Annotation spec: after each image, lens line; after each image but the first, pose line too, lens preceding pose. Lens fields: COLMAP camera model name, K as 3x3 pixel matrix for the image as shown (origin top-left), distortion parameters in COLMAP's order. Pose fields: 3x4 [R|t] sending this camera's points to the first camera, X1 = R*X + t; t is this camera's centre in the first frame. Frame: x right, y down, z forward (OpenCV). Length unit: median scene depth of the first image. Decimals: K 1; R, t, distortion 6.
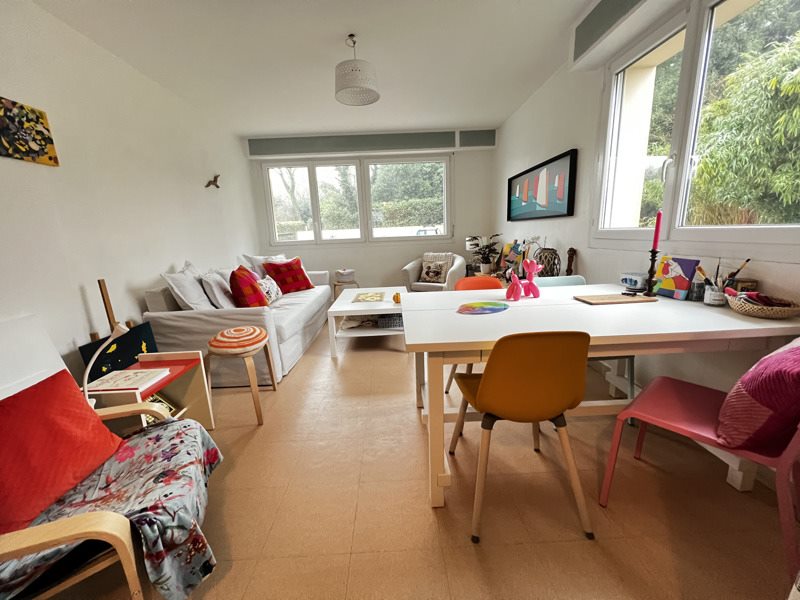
lens RADIAL K [[319.5, 0, 400.0], [0, 319.5, 300.0], [0, 0, 1]] dist [-0.000617, -0.000197]
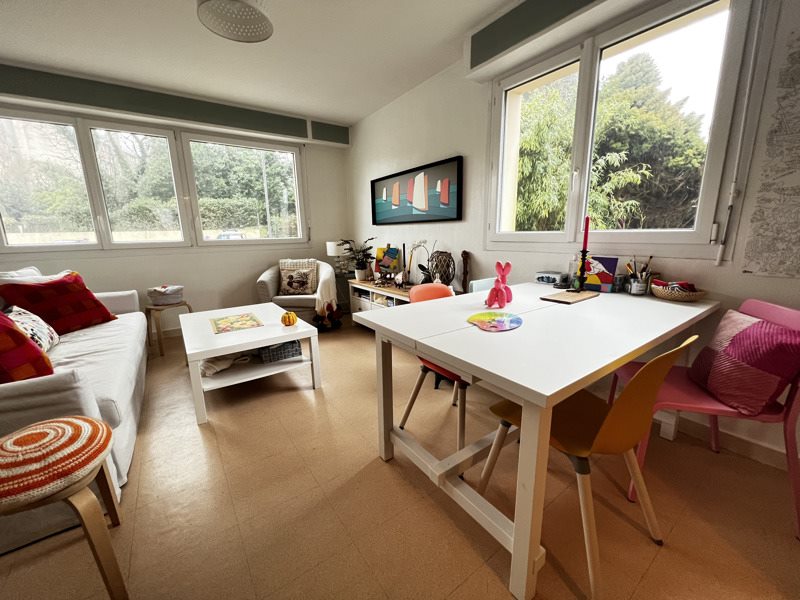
lens RADIAL K [[319.3, 0, 400.0], [0, 319.3, 300.0], [0, 0, 1]] dist [-0.000989, -0.000348]
pose [[0.830347, -0.090471, 0.549854, -0.193008], [0.102038, 0.994734, 0.009581, -0.030041], [-0.547826, 0.048150, 0.835206, 0.216991]]
